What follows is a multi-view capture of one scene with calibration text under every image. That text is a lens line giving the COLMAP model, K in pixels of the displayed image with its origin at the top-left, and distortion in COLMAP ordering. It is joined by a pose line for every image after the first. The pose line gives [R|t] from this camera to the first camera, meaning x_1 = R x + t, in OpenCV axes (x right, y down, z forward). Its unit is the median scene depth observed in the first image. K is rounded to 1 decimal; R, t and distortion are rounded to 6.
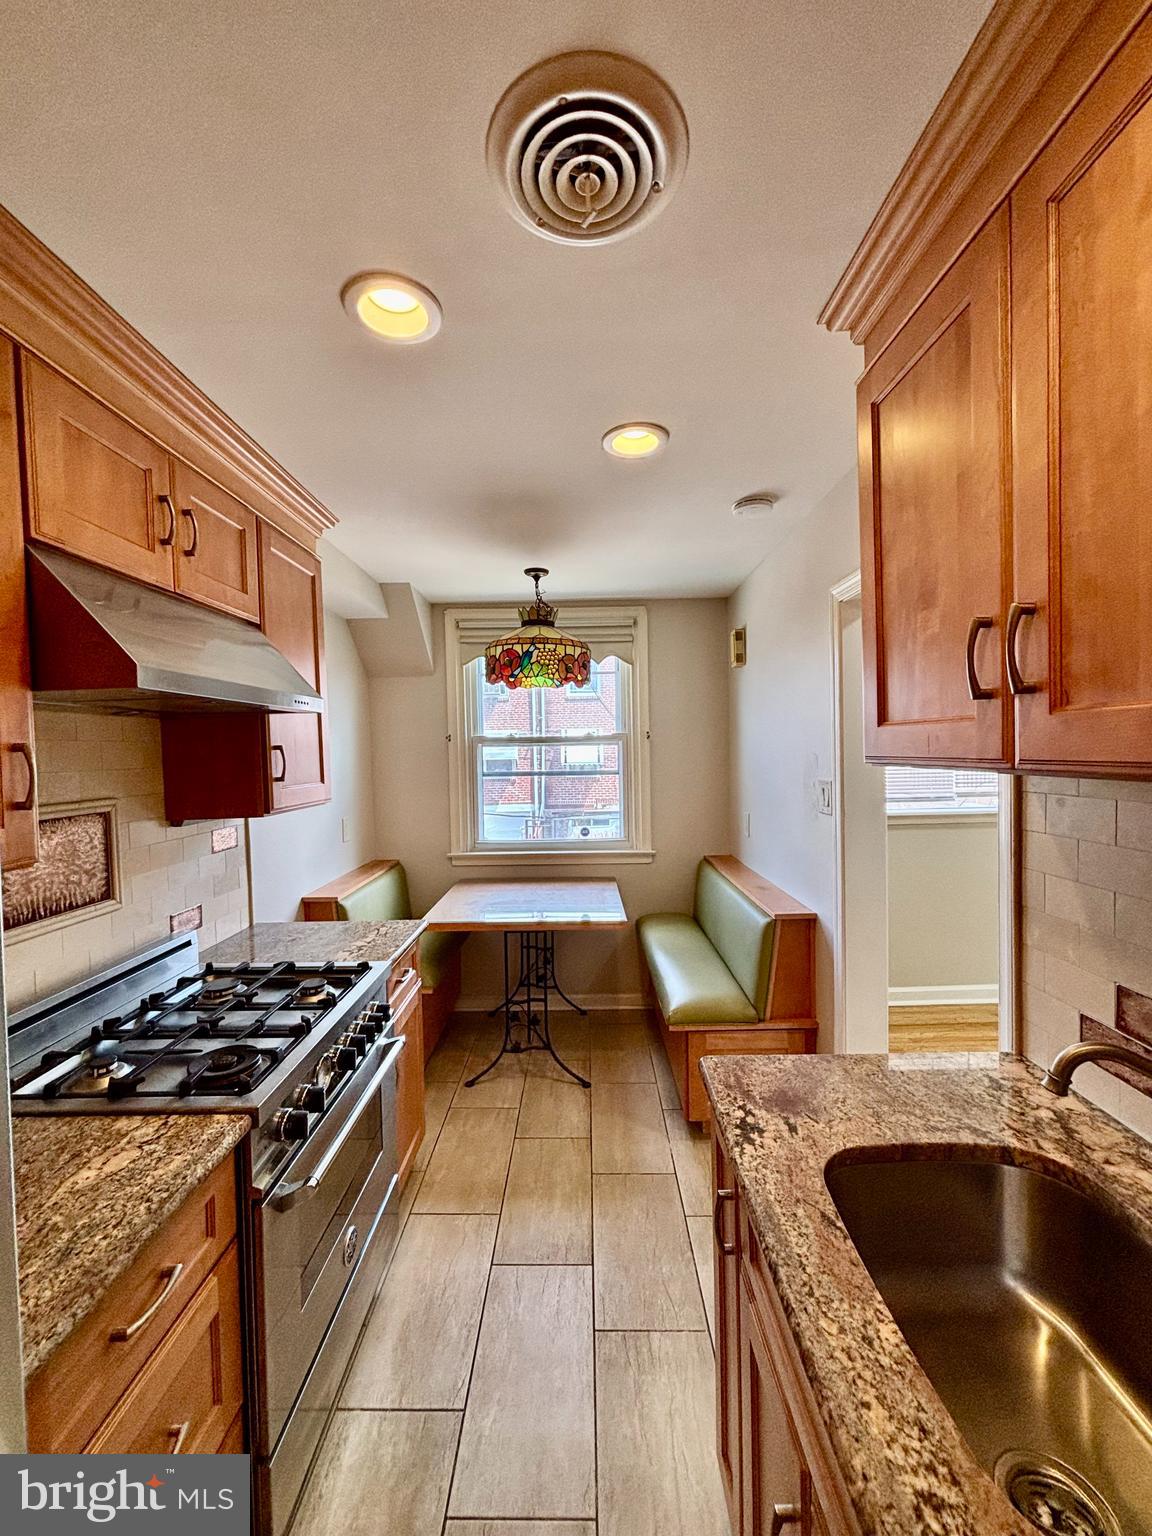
lens RADIAL K [[620.0, 0, 573.4], [0, 620.0, 764.9], [0, 0, 1]] dist [-0.001355, 0.000404]
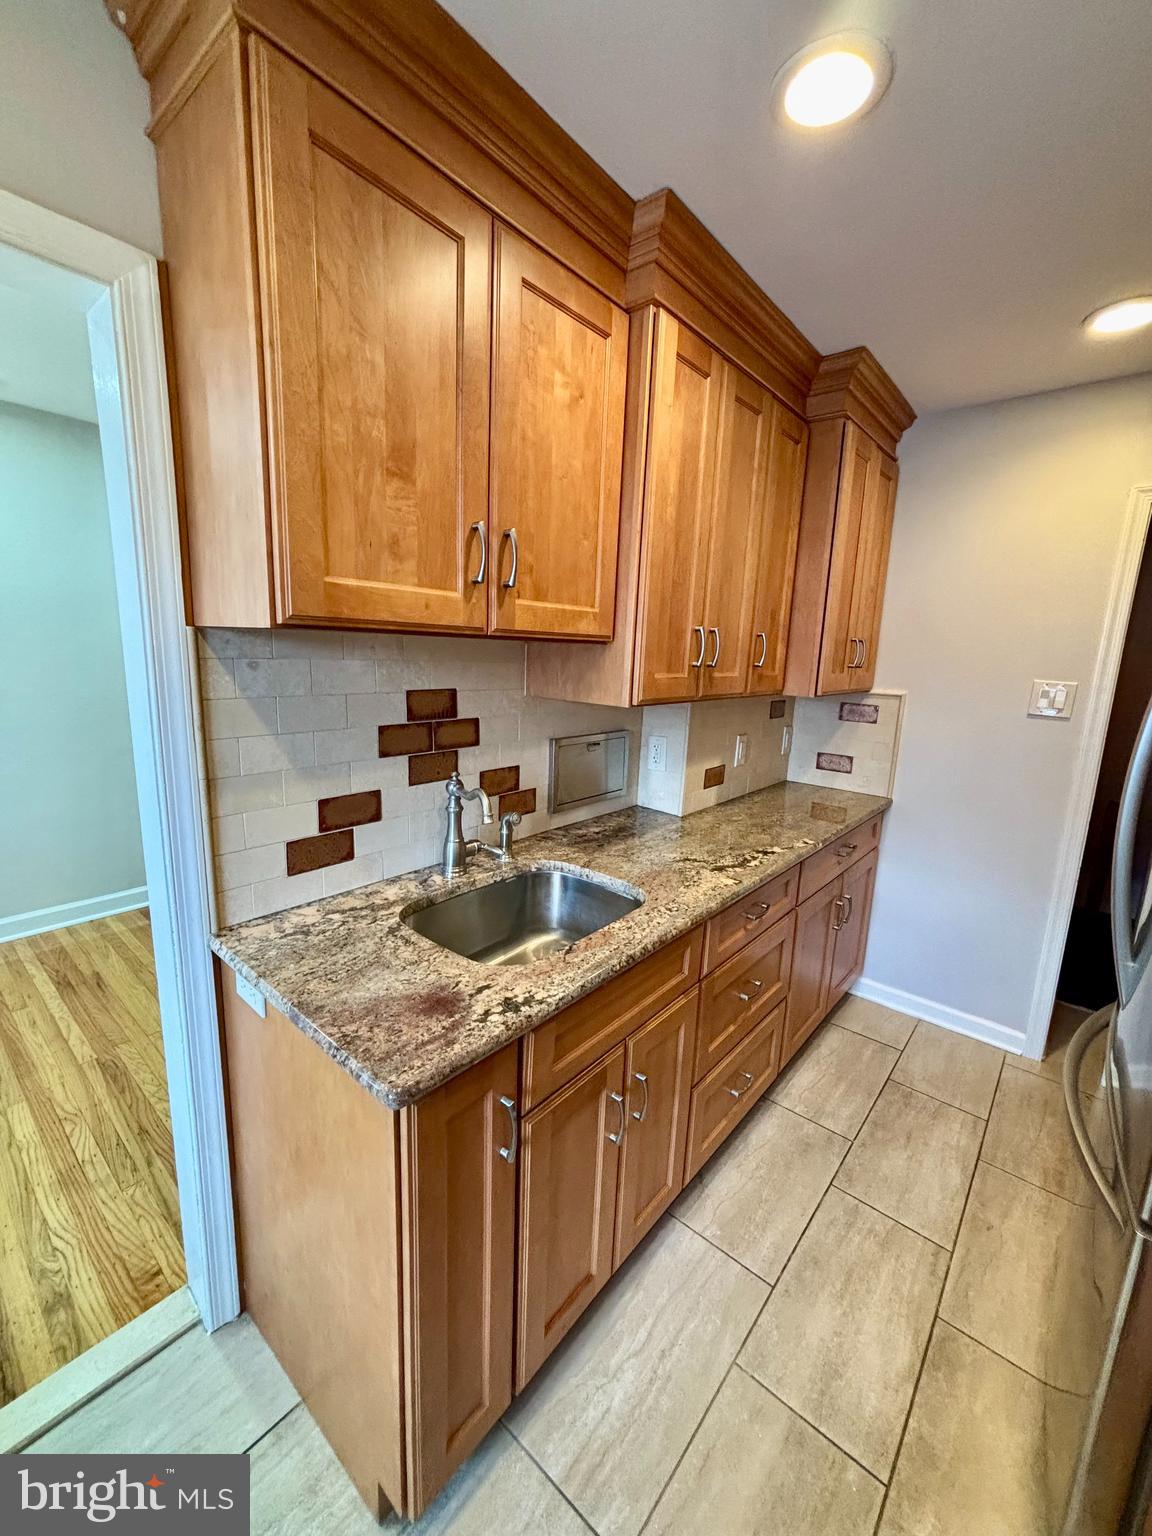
lens RADIAL K [[620.0, 0, 573.4], [0, 620.0, 764.9], [0, 0, 1]] dist [-0.001355, 0.000404]
pose [[-0.772794, -0.122071, 0.622807, -0.260991], [-0.001257, 0.981620, 0.190839, 0.018419], [-0.634656, 0.146697, -0.758744, 1.189162]]
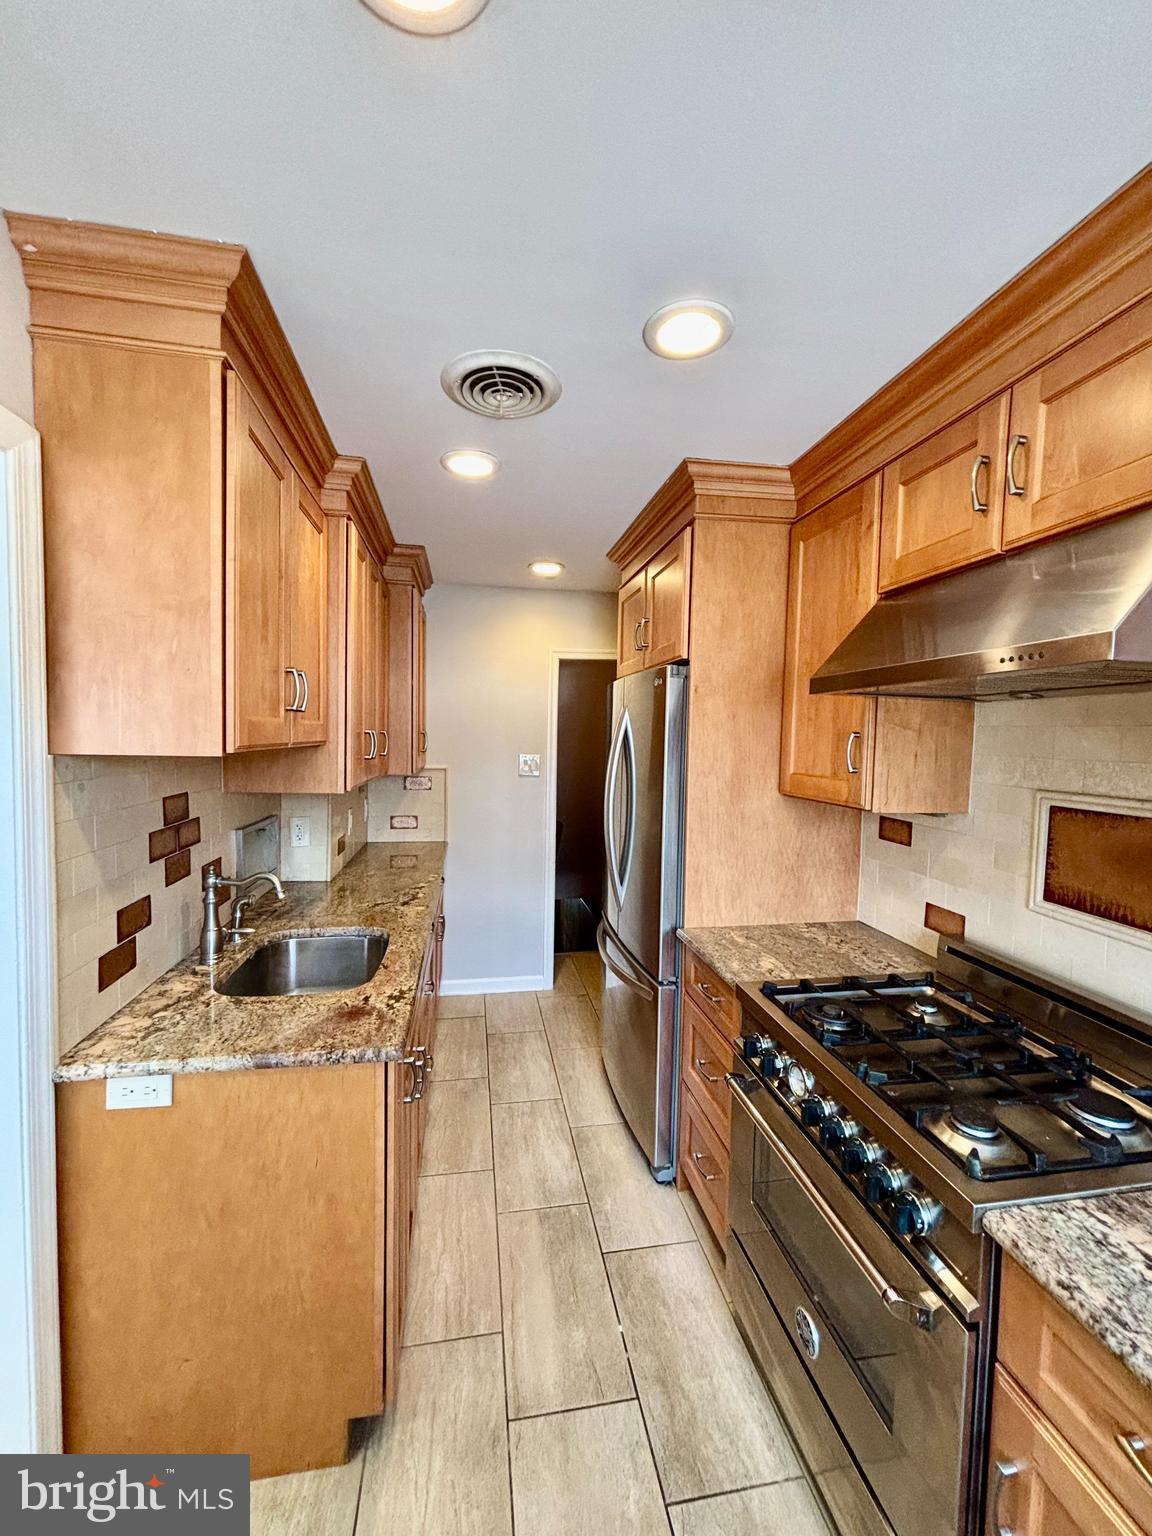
lens RADIAL K [[621.8, 0, 576.0], [0, 621.8, 768.0], [0, 0, 1]] dist [0.001530, 0.000284]
pose [[-0.982182, 0.014524, -0.187372, 0.098676], [-0.001262, 0.996477, 0.083855, -0.055802], [0.187930, 0.082598, -0.978703, 1.805674]]
